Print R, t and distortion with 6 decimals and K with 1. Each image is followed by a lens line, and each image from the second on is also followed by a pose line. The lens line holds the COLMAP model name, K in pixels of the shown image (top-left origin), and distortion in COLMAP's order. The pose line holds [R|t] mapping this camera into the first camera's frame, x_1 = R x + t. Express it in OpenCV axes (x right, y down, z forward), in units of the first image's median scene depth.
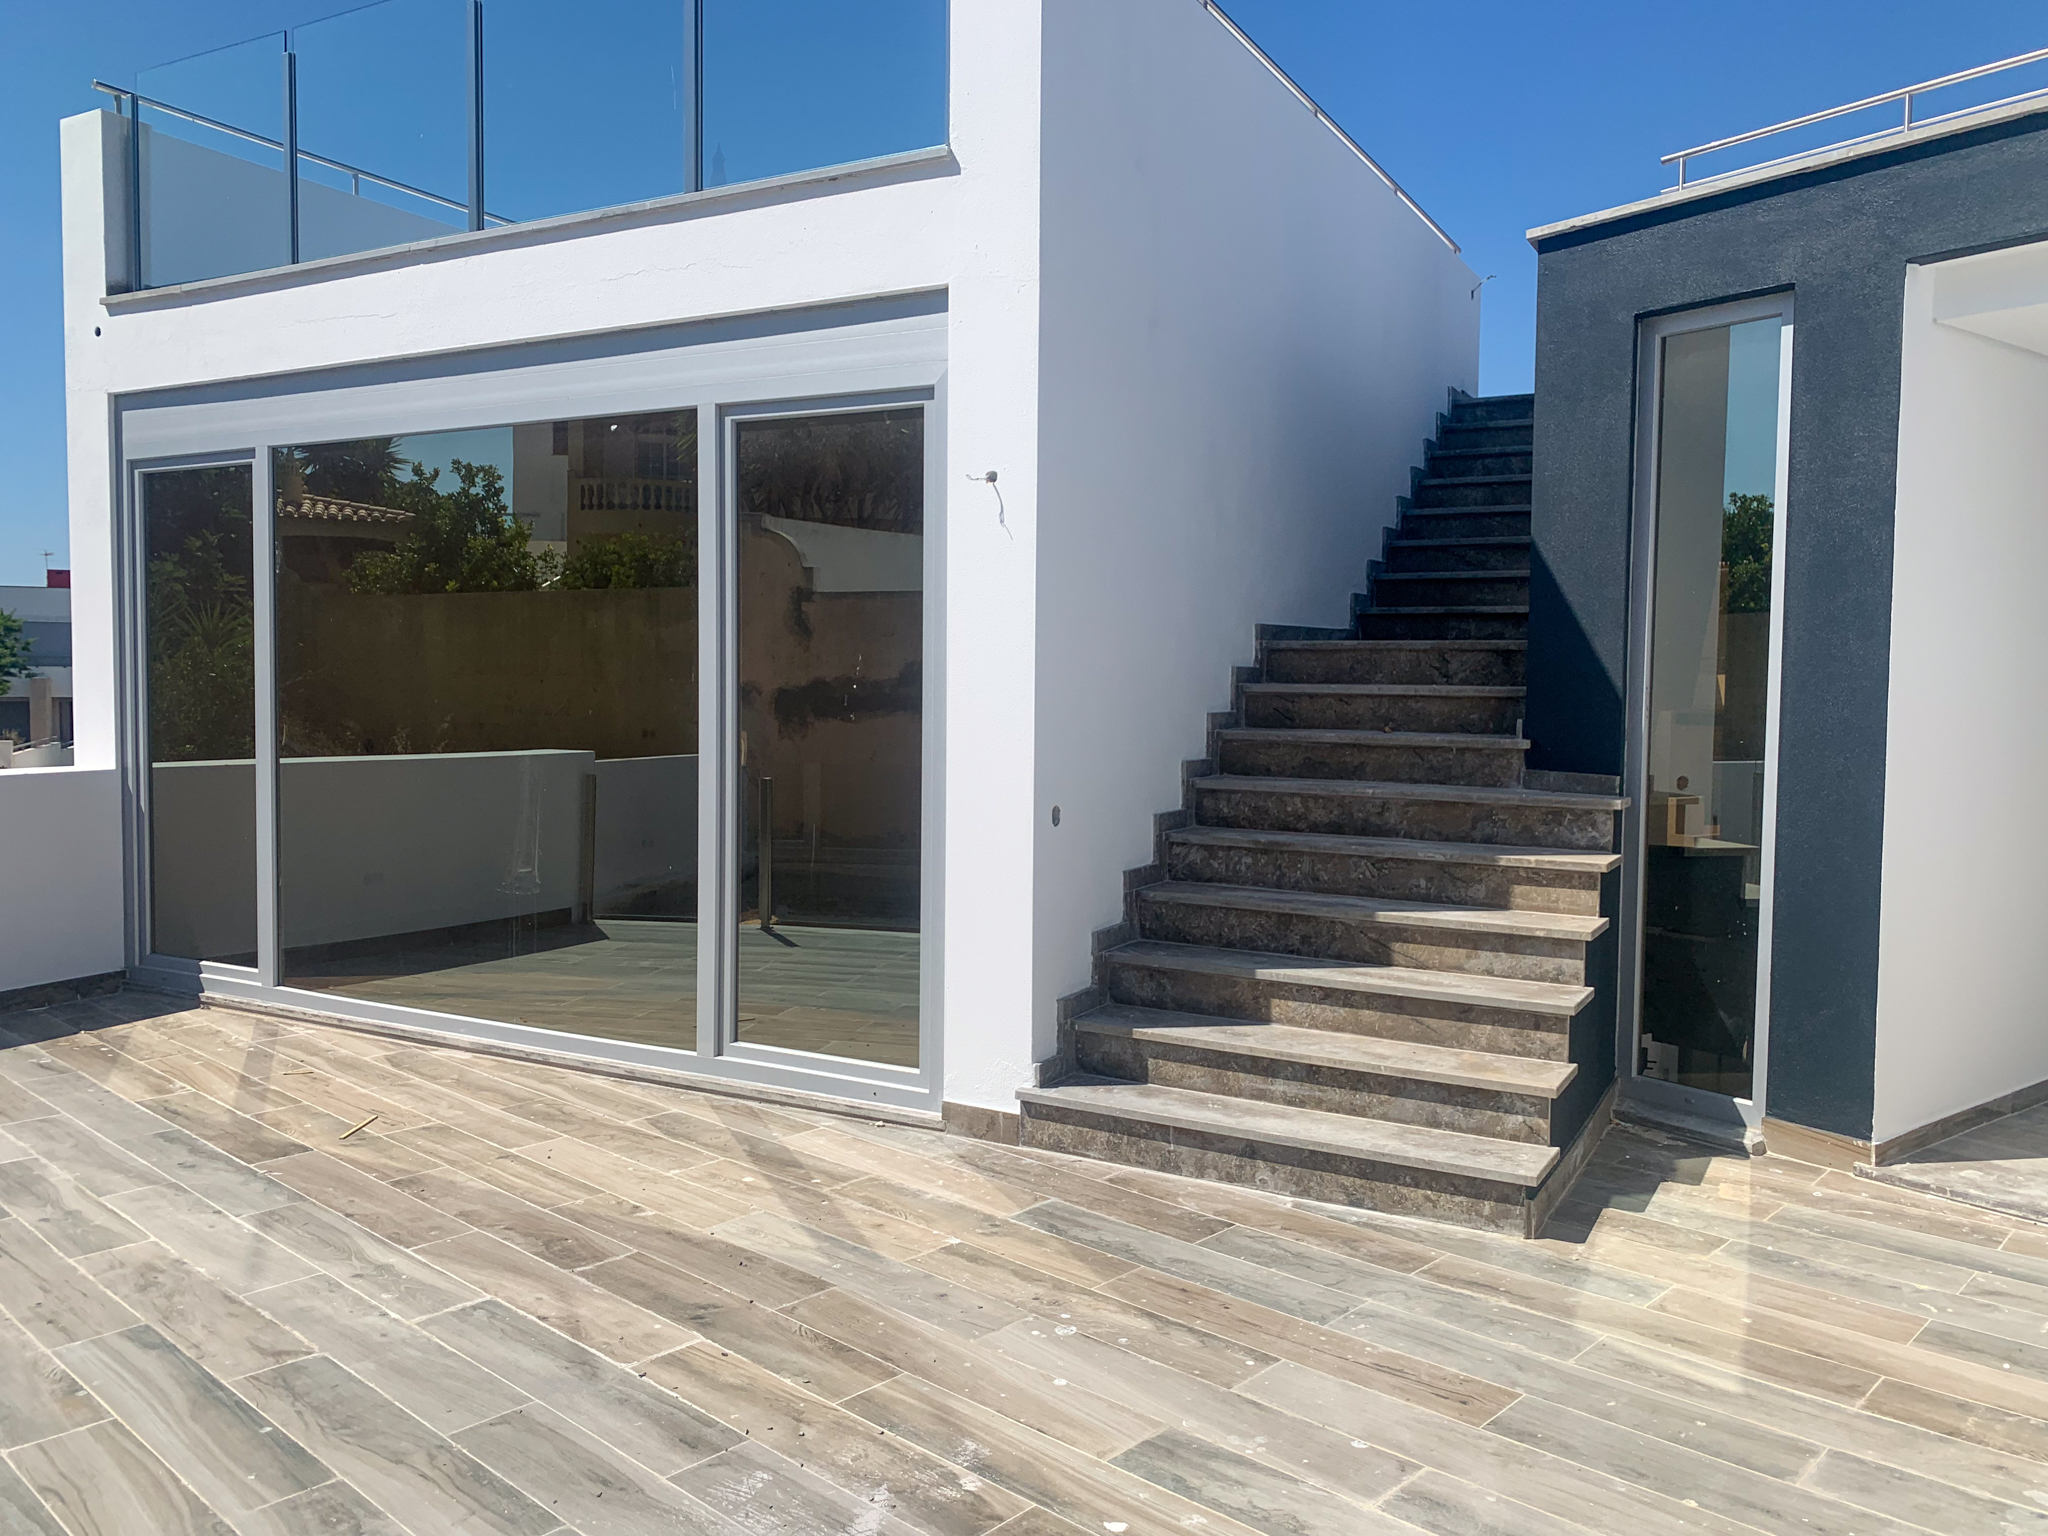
lens RADIAL K [[1573.8, 0, 1029.1], [0, 1573.8, 768.3], [0, 0, 1]] dist [0.002952, -0.008834]
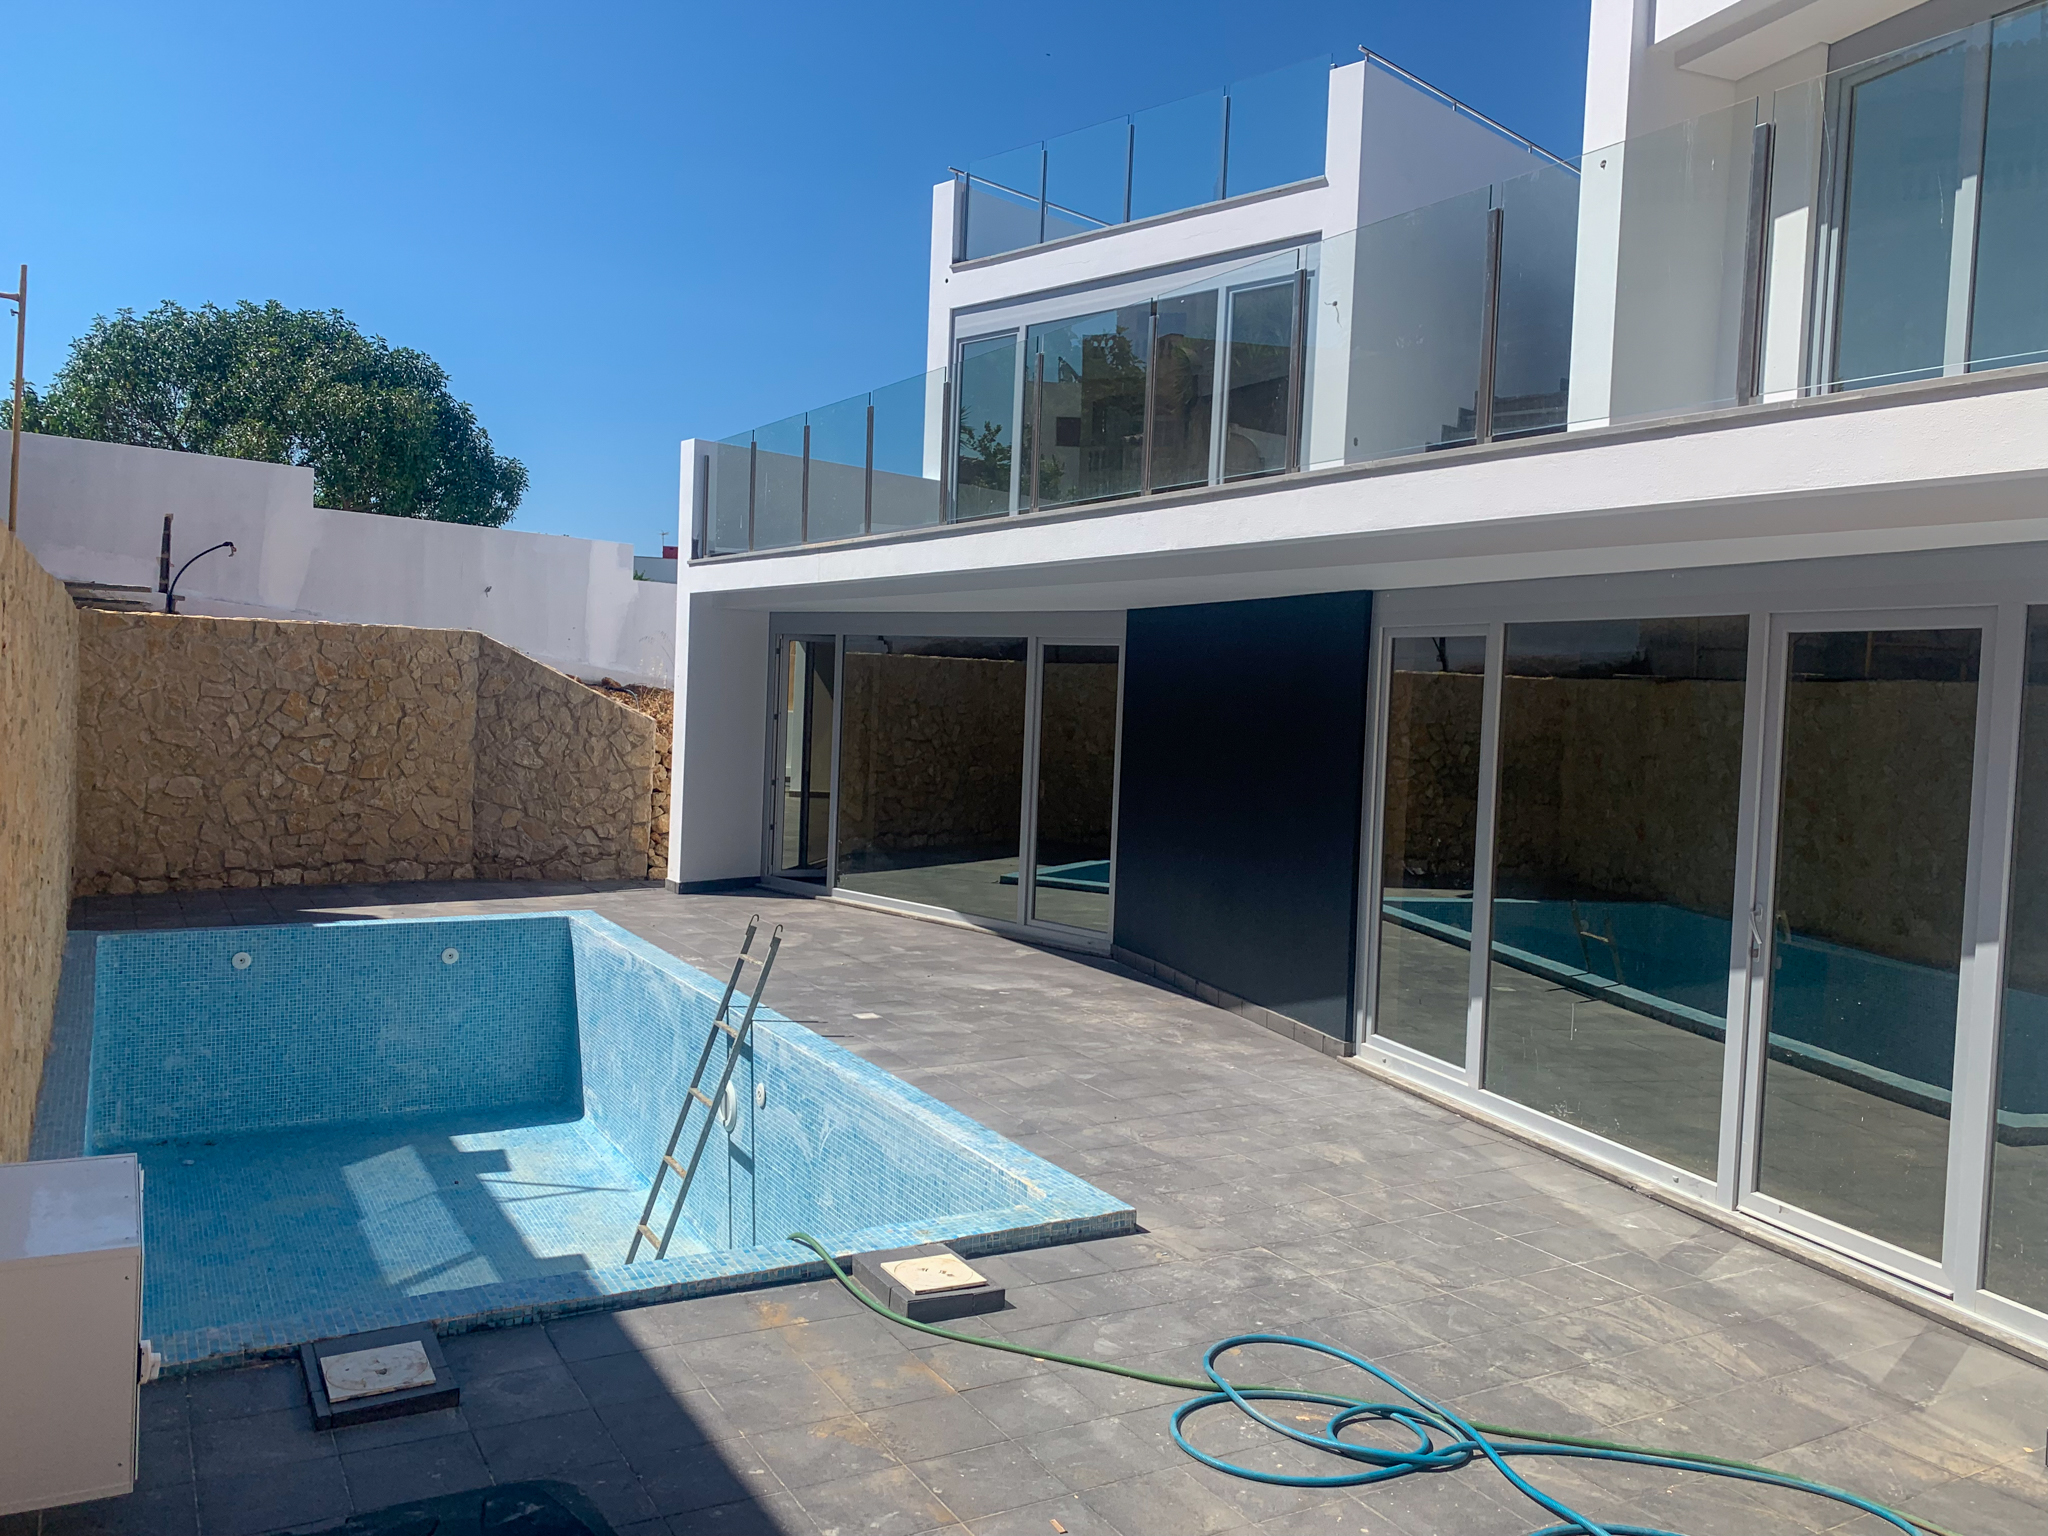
lens RADIAL K [[1573.8, 0, 1022.3], [0, 1573.8, 768.5], [0, 0, 1]] dist [0.002952, -0.008834]
pose [[0.956004, 0.046712, -0.289611, 0.209697], [-0.050136, 0.998733, -0.004410, 0.474178], [0.289038, 0.018736, 0.957134, -1.236589]]
